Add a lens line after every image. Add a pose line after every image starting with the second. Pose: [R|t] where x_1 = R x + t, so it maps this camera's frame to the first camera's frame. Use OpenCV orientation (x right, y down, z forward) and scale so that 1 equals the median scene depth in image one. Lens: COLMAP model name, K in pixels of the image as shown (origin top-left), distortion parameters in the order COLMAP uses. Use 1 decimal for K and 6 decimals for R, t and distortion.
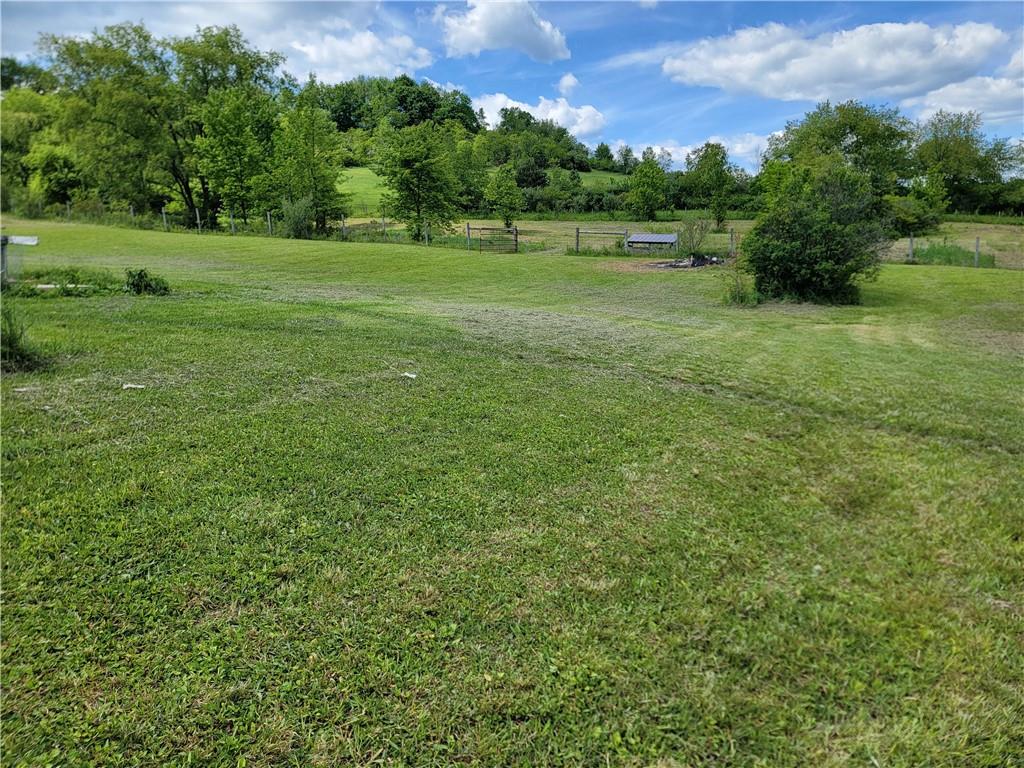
lens RADIAL K [[707.3, 0, 510.3], [0, 707.3, 387.8], [0, 0, 1]] dist [0.084354, -0.065267]
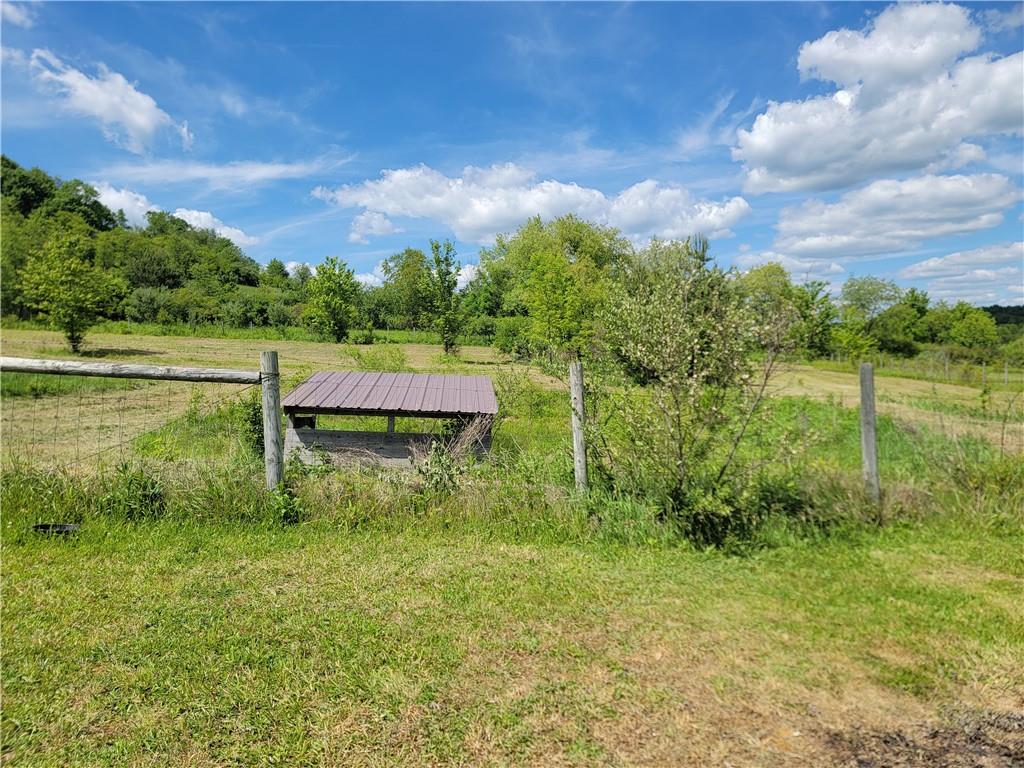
lens RADIAL K [[707.3, 0, 513.9], [0, 707.3, 394.1], [0, 0, 1]] dist [0.084354, -0.065267]
pose [[0.905298, -0.004258, 0.424755, 0.022794], [0.073684, 0.986365, -0.147158, -0.028928], [-0.418337, 0.164519, 0.893268, 0.131294]]
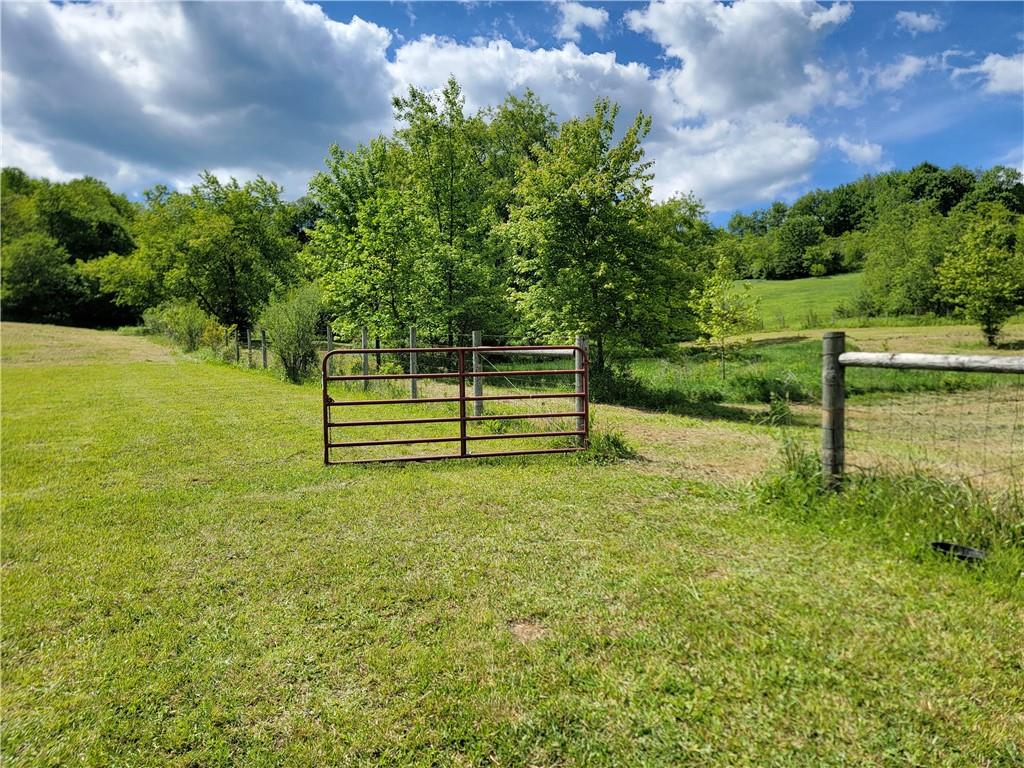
lens RADIAL K [[707.3, 0, 506.9], [0, 707.3, 378.1], [0, 0, 1]] dist [0.084354, -0.065267]
pose [[0.766952, 0.002092, -0.641701, 0.022608], [-0.115065, 0.984235, -0.134316, -0.029817], [0.631304, 0.176851, 0.755102, 0.135455]]
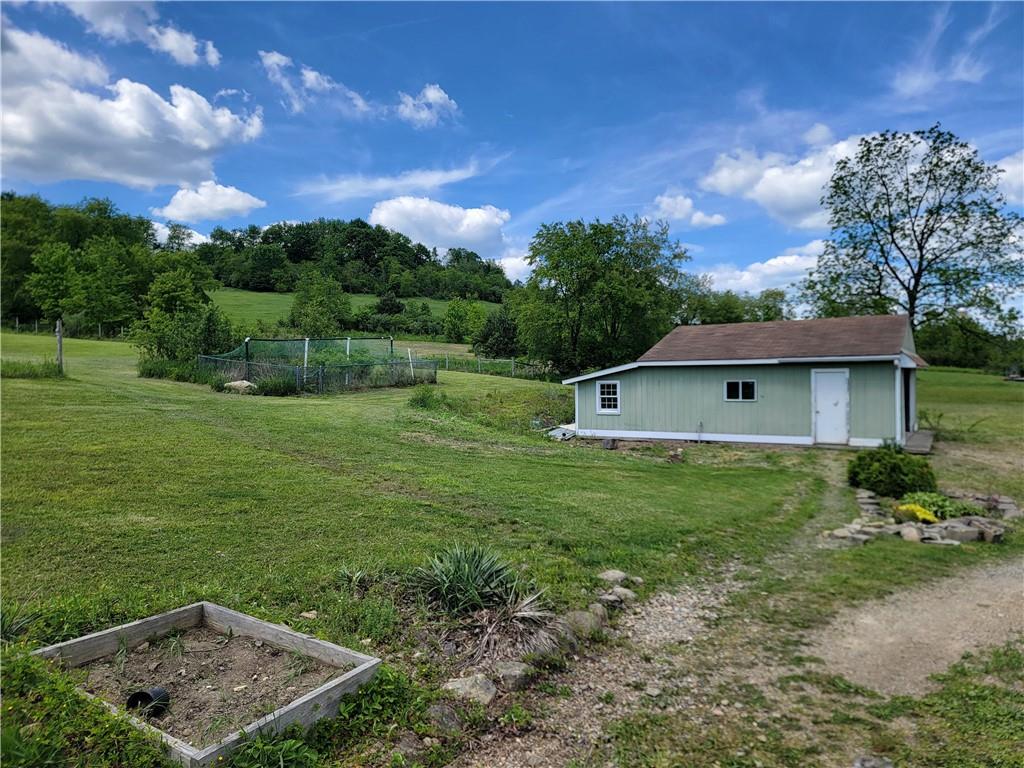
lens RADIAL K [[707.3, 0, 514.4], [0, 707.3, 384.4], [0, 0, 1]] dist [0.084354, -0.065267]
pose [[0.999417, 0.033527, 0.006382, 0.125459], [-0.031844, 0.983321, -0.179068, 0.025101], [-0.012279, 0.178761, 0.983816, -0.093056]]
